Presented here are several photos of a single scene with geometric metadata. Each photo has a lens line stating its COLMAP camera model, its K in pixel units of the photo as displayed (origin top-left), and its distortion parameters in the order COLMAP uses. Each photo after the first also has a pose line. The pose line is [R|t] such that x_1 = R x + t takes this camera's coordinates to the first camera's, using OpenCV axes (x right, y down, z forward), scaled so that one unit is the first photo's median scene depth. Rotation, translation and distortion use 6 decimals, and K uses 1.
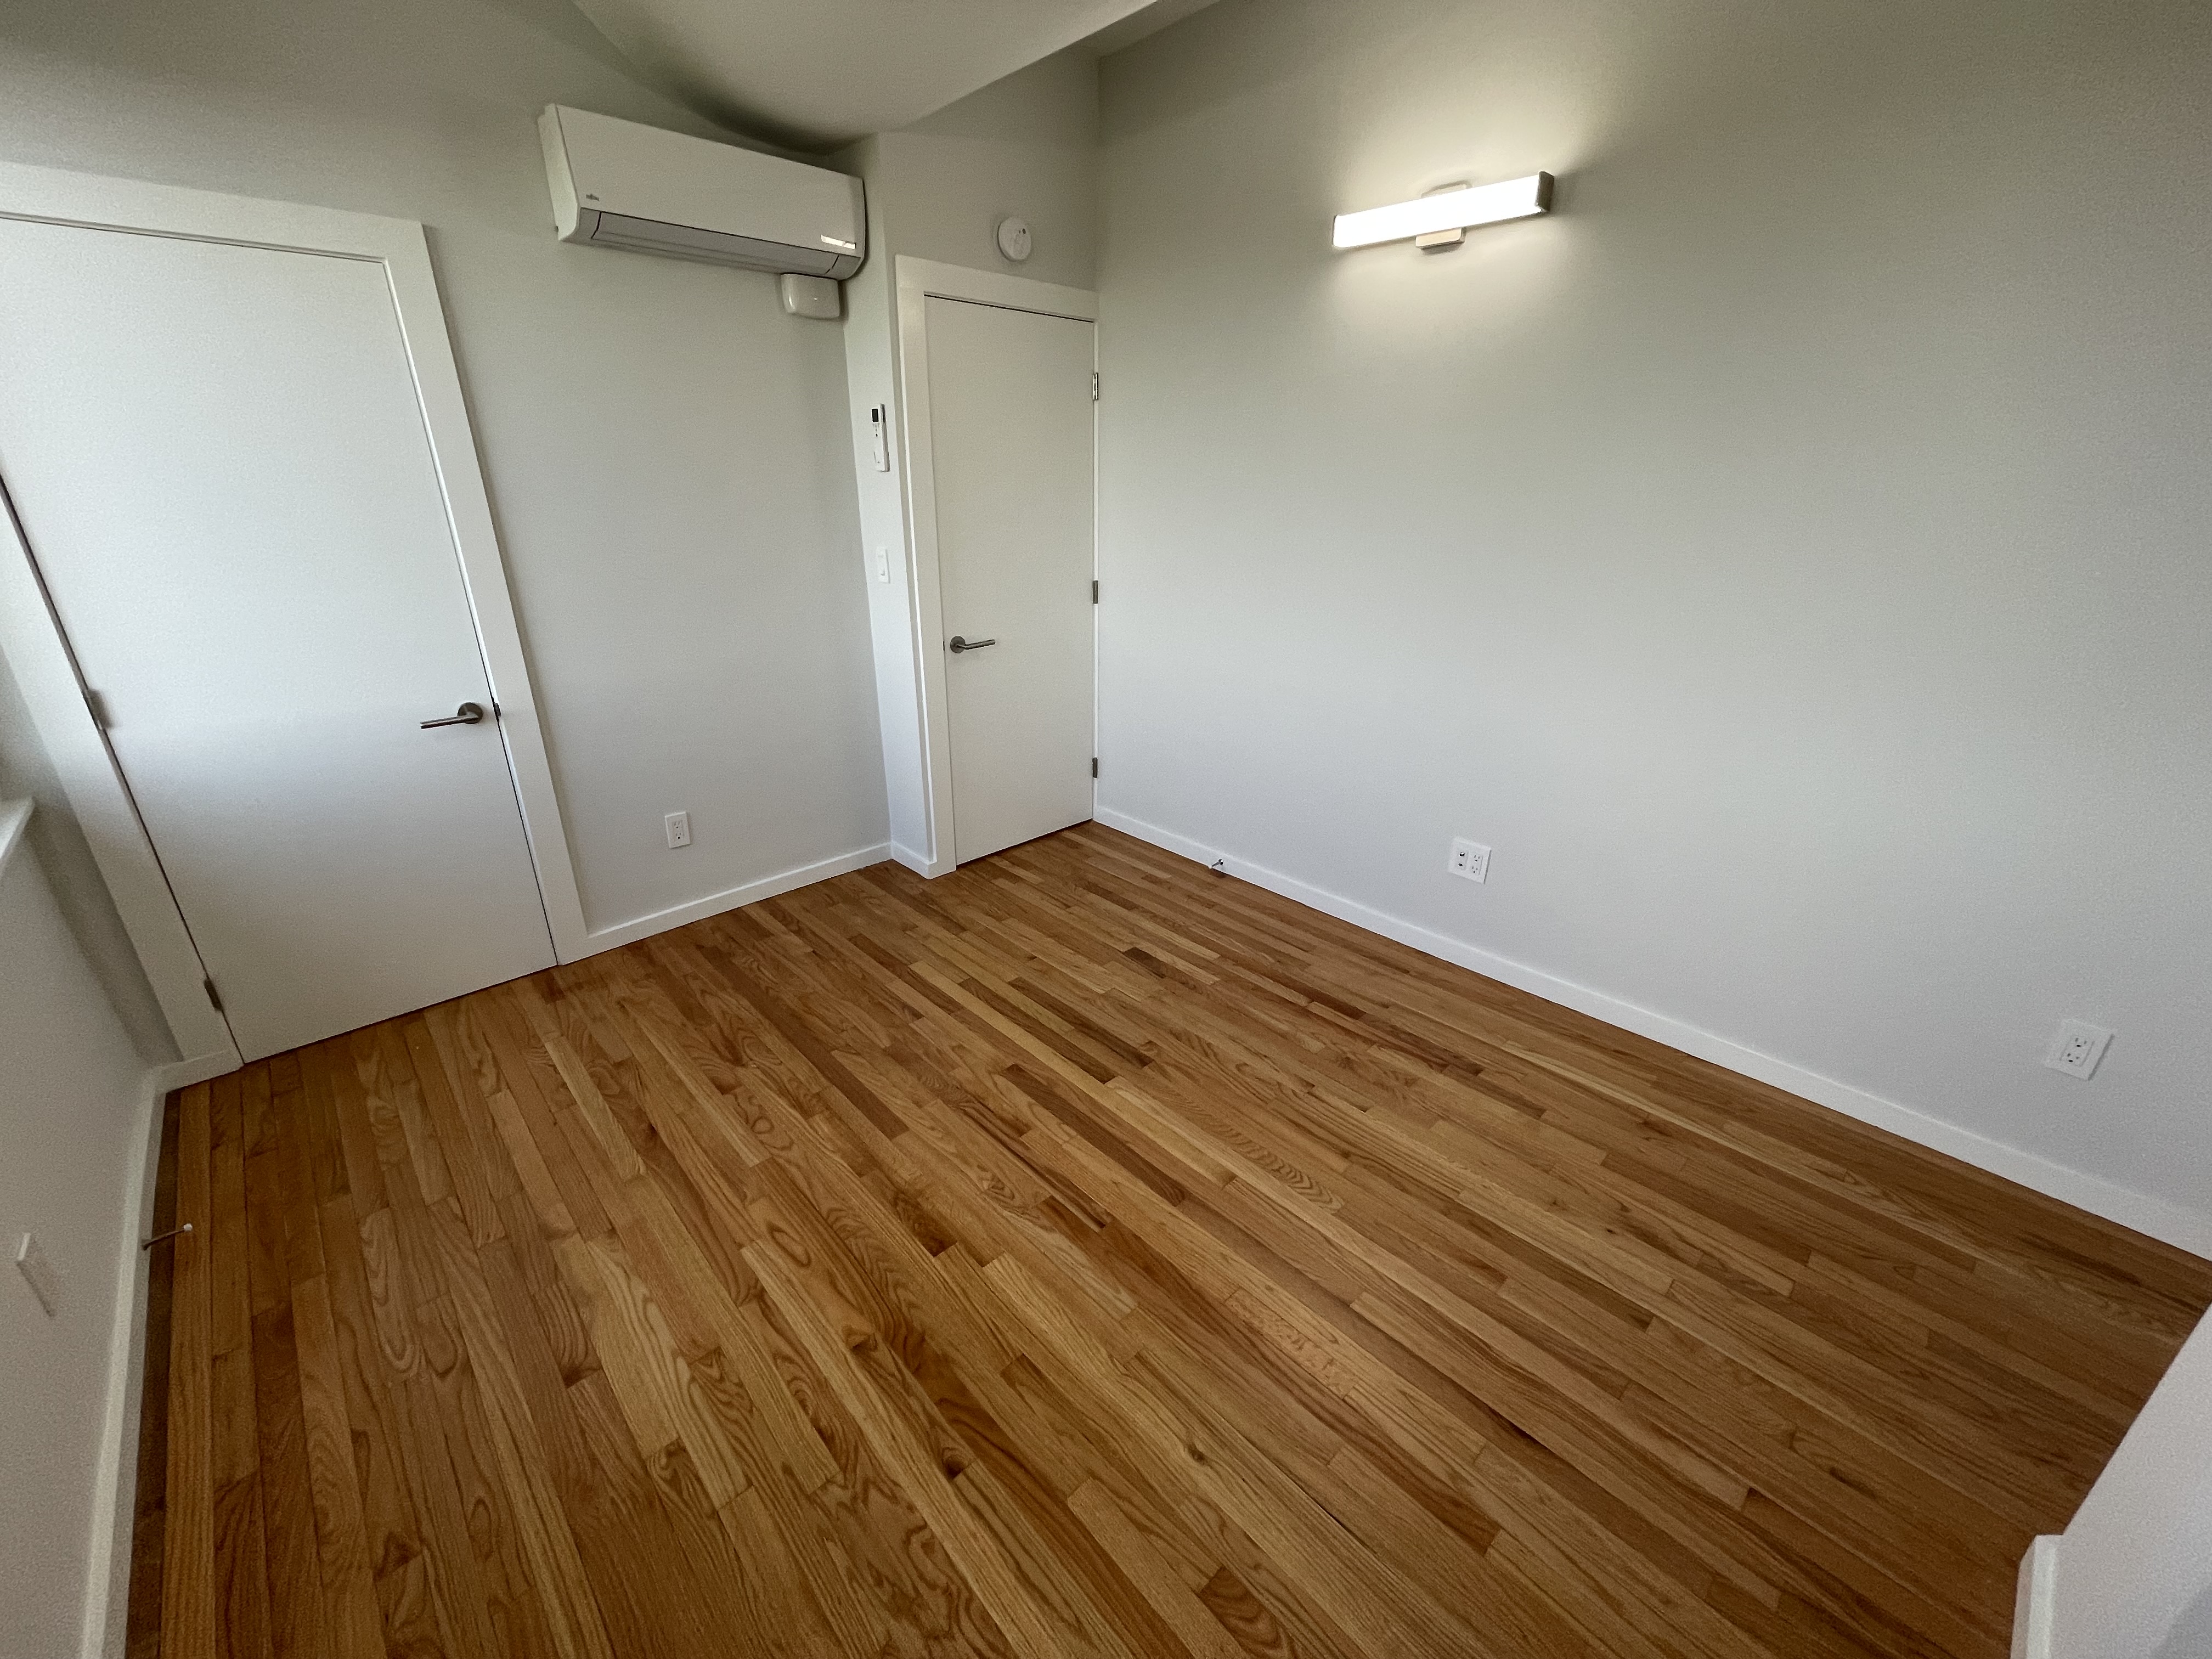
lens RADIAL K [[891.3, 0, 1103.7], [0, 891.3, 818.7], [0, 0, 1]] dist [-0.000298, -0.000247]
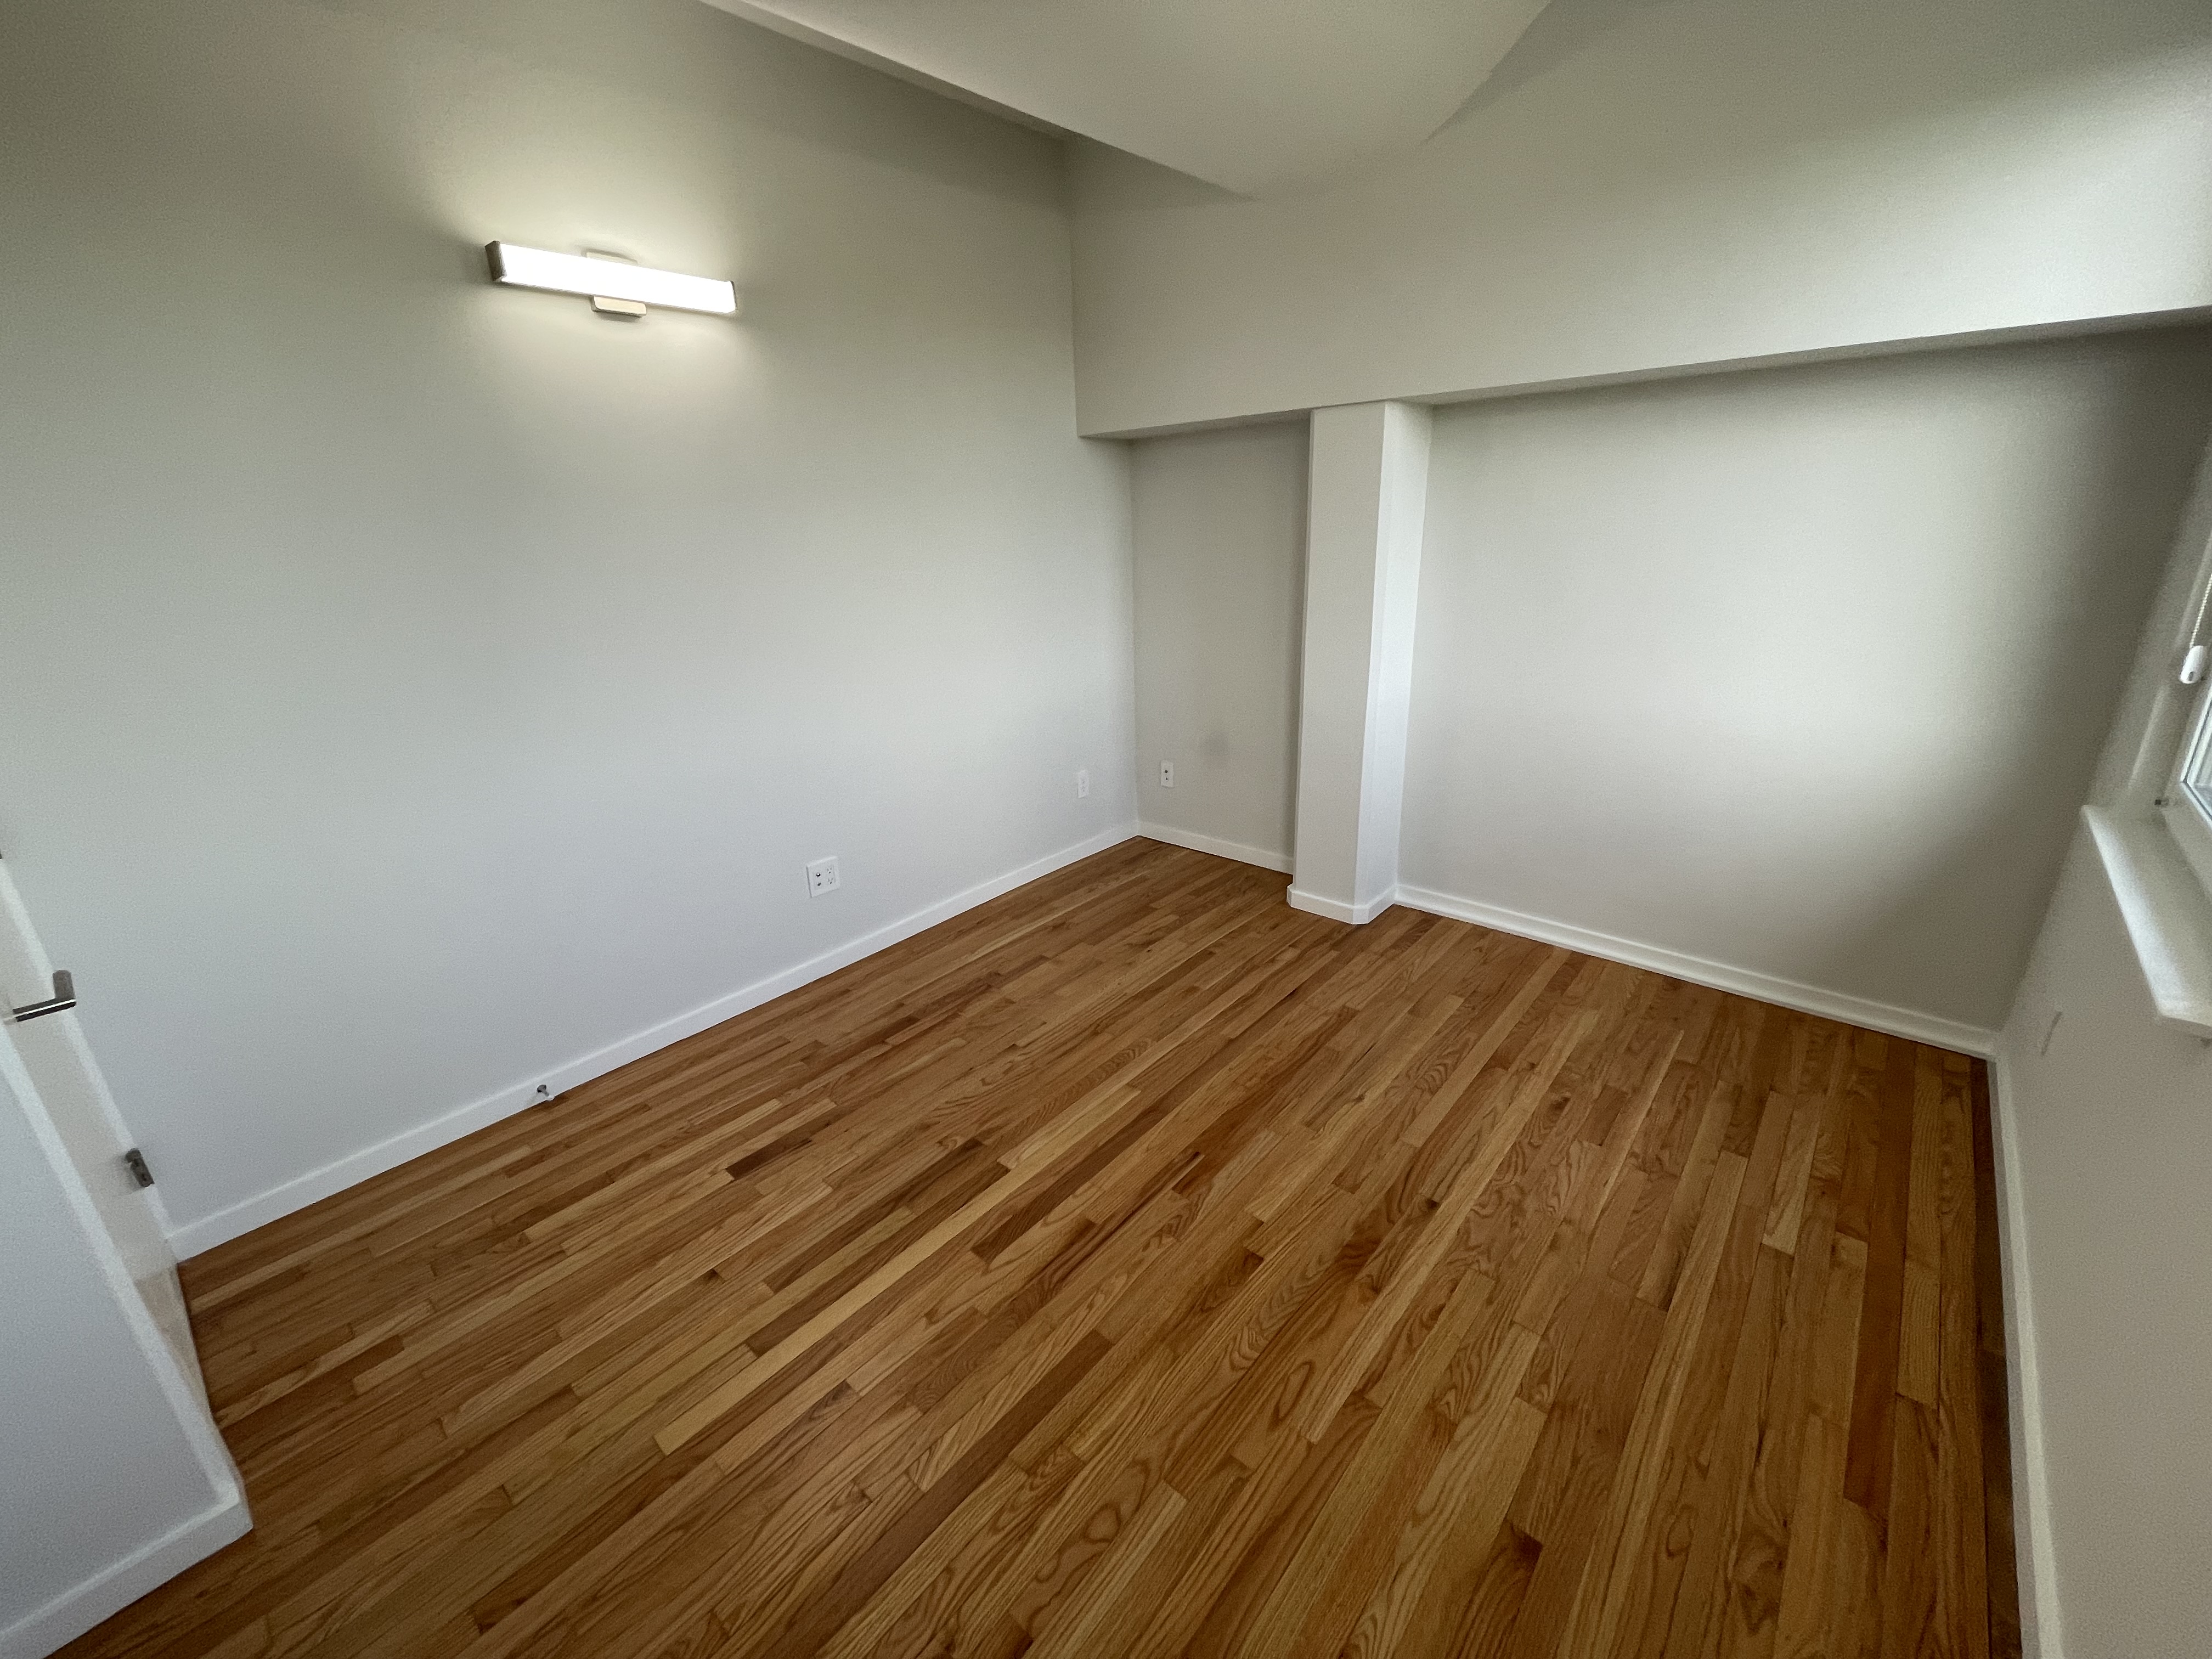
lens RADIAL K [[891.3, 0, 1103.7], [0, 891.3, 818.7], [0, 0, 1]] dist [-0.000298, -0.000247]
pose [[-0.087873, -0.327374, 0.940800, -0.825694], [0.400872, 0.852979, 0.334257, -0.315635], [-0.911910, 0.406513, 0.056281, 0.750596]]
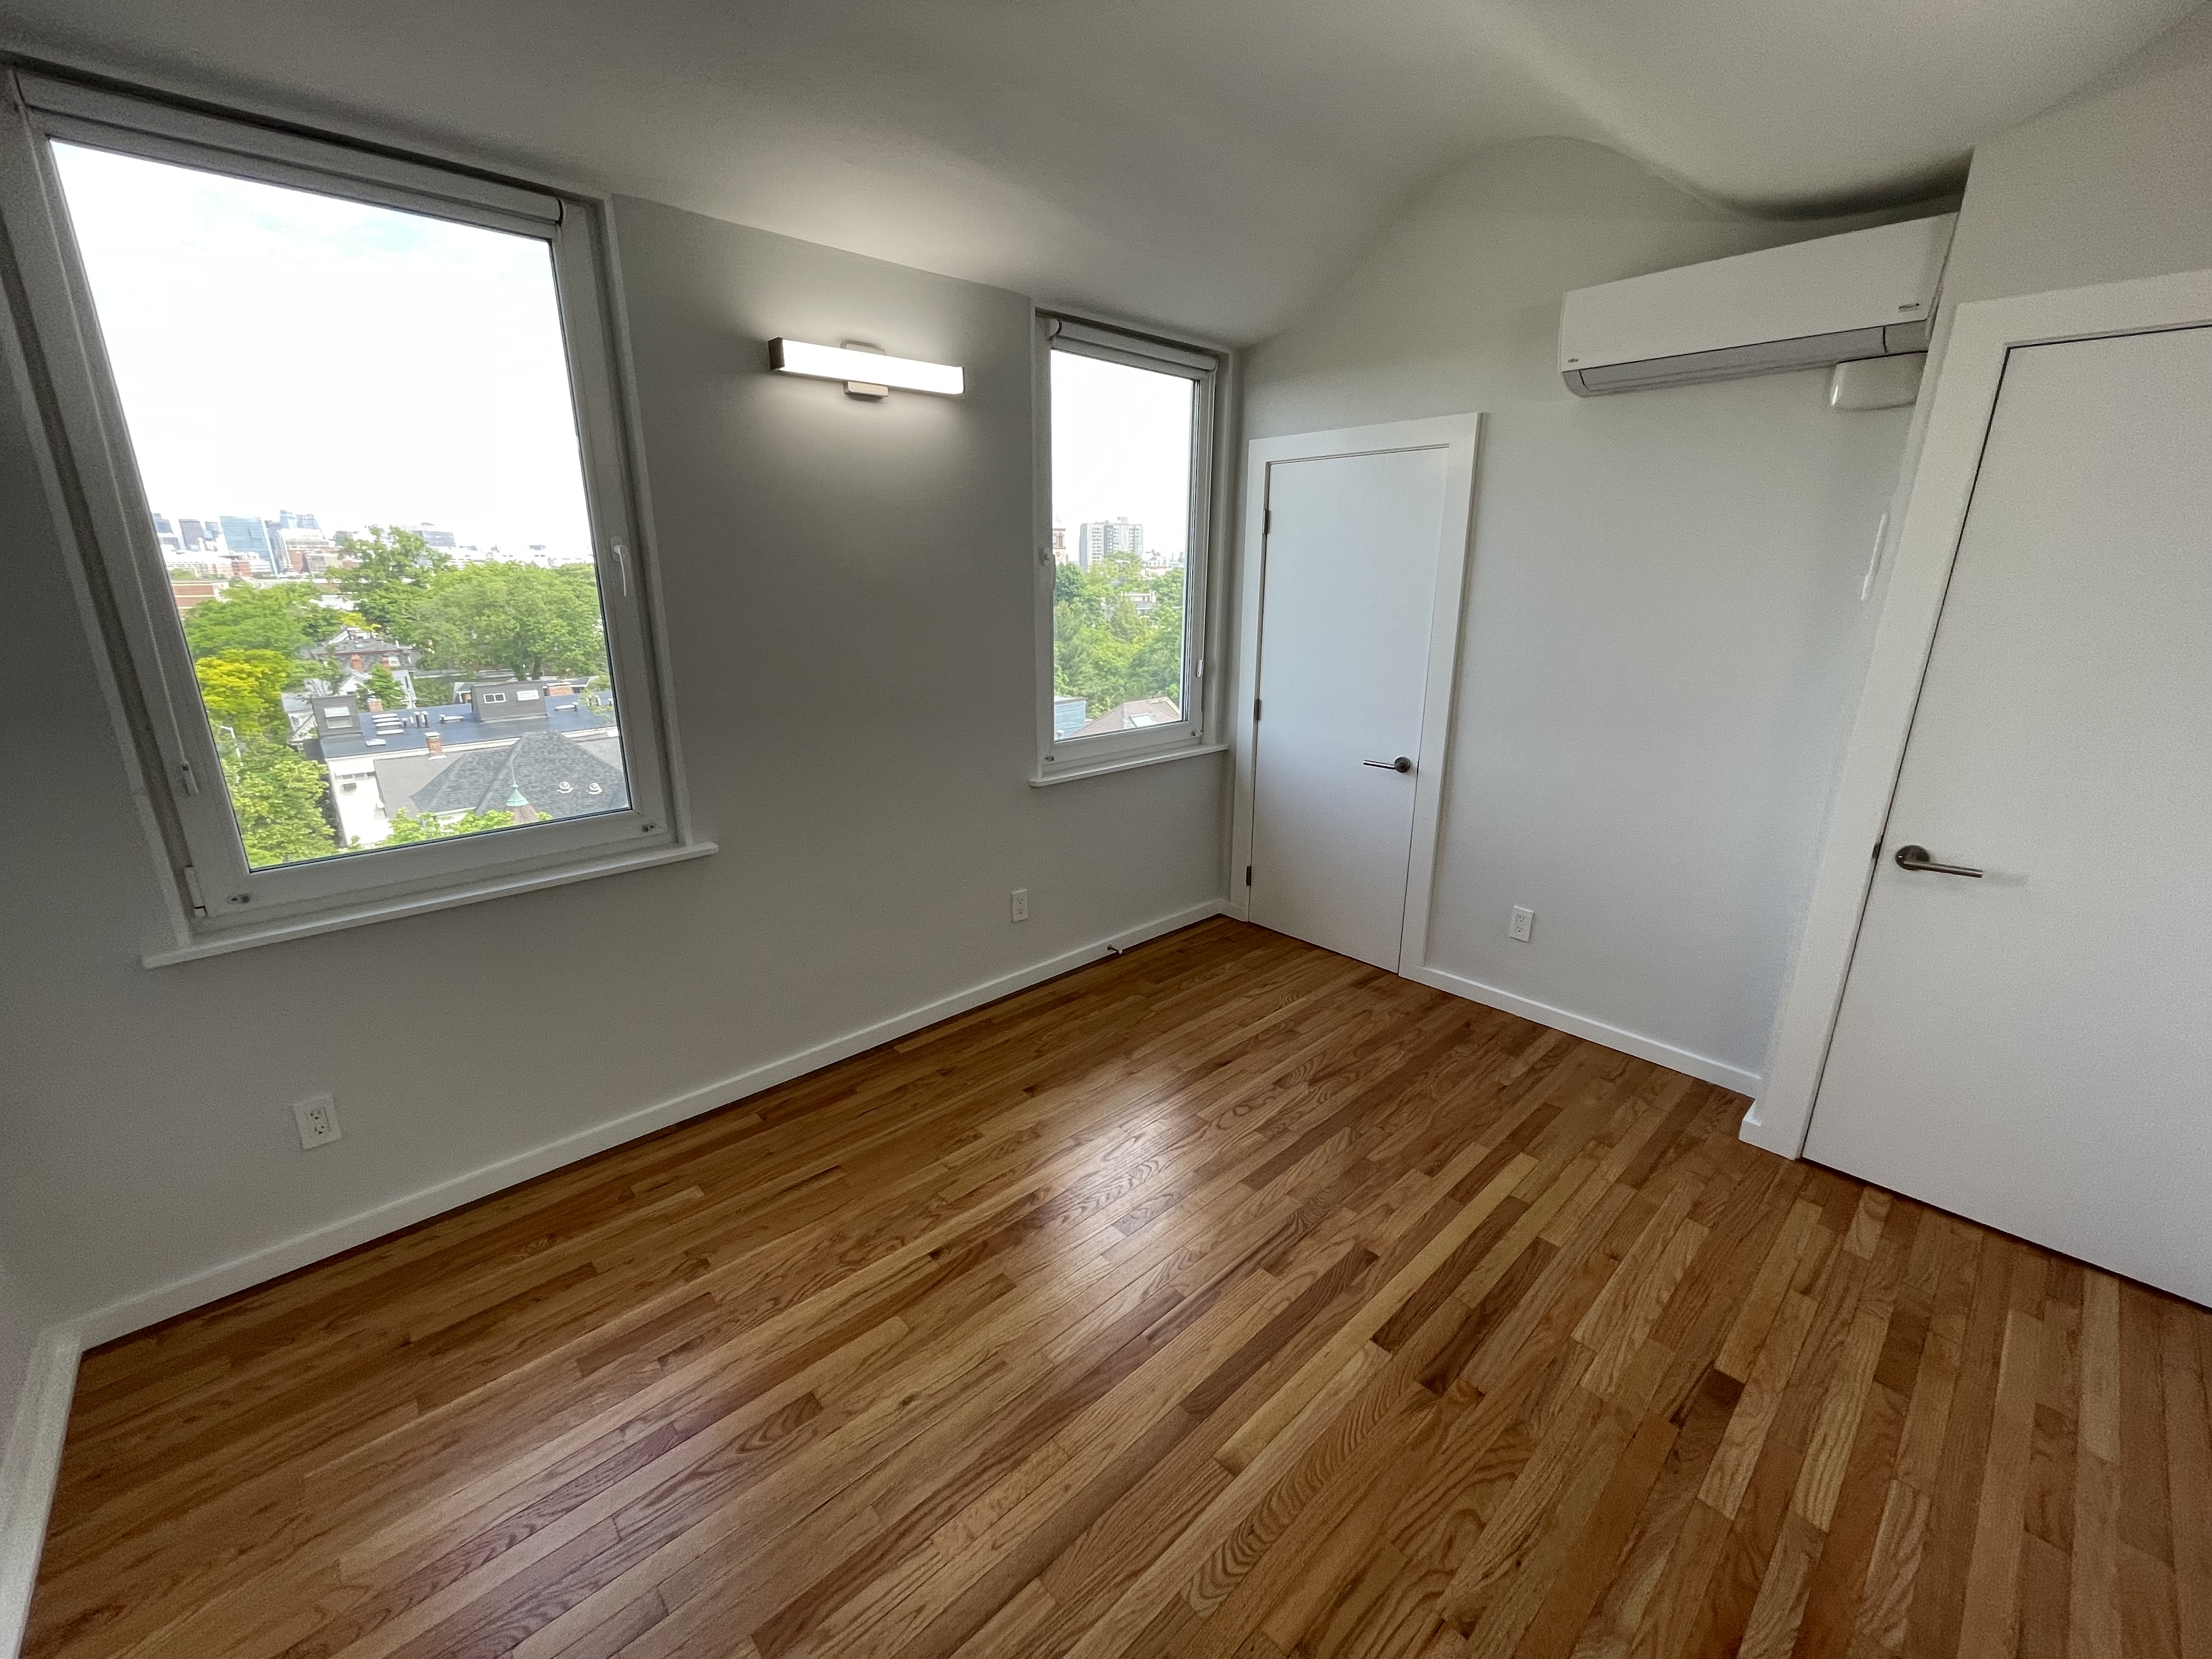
lens RADIAL K [[907.8, 0, 1113.5], [0, 907.8, 824.6], [0, 0, 1]] dist [0.000637, 0.000873]
pose [[-0.000134, 0.276108, -0.961127, 0.705098], [-0.367775, 0.893752, 0.256804, -0.260140], [0.929915, 0.353513, 0.101426, 0.569526]]
